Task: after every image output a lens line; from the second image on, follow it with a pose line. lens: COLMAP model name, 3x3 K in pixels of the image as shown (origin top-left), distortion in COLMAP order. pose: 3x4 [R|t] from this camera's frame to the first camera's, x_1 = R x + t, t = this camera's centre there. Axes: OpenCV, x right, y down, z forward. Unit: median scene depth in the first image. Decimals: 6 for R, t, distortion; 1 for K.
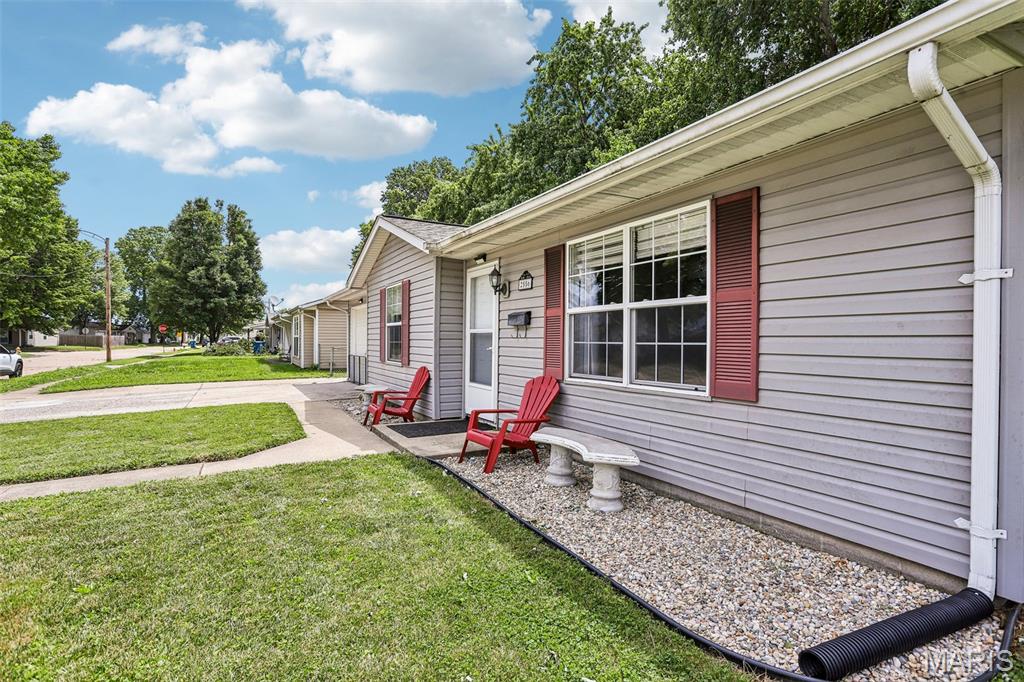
lens RADIAL K [[516.1, 0, 512.0], [0, 516.1, 341.0], [0, 0, 1]] dist [-0.032392, 0.000524]
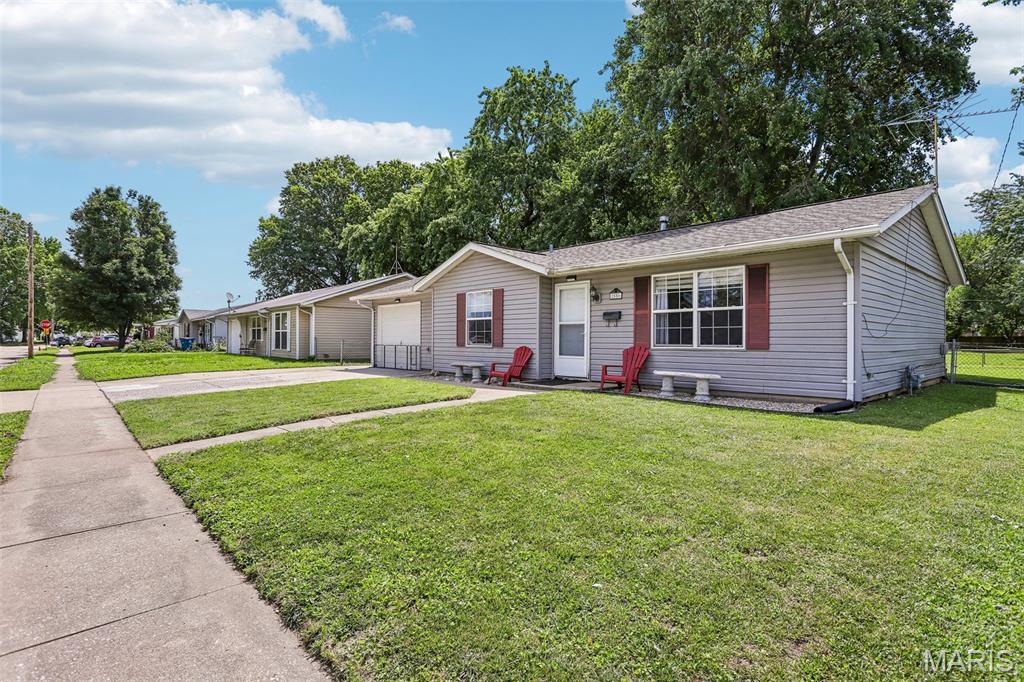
lens RADIAL K [[524.5, 0, 512.0], [0, 524.5, 341.0], [0, 0, 1]] dist [-0.071949, 0.040442]
pose [[0.966713, -0.002589, 0.255849, -0.662329], [0.002302, 0.999996, 0.001422, 0.034545], [-0.255851, -0.000786, 0.966716, -0.539173]]
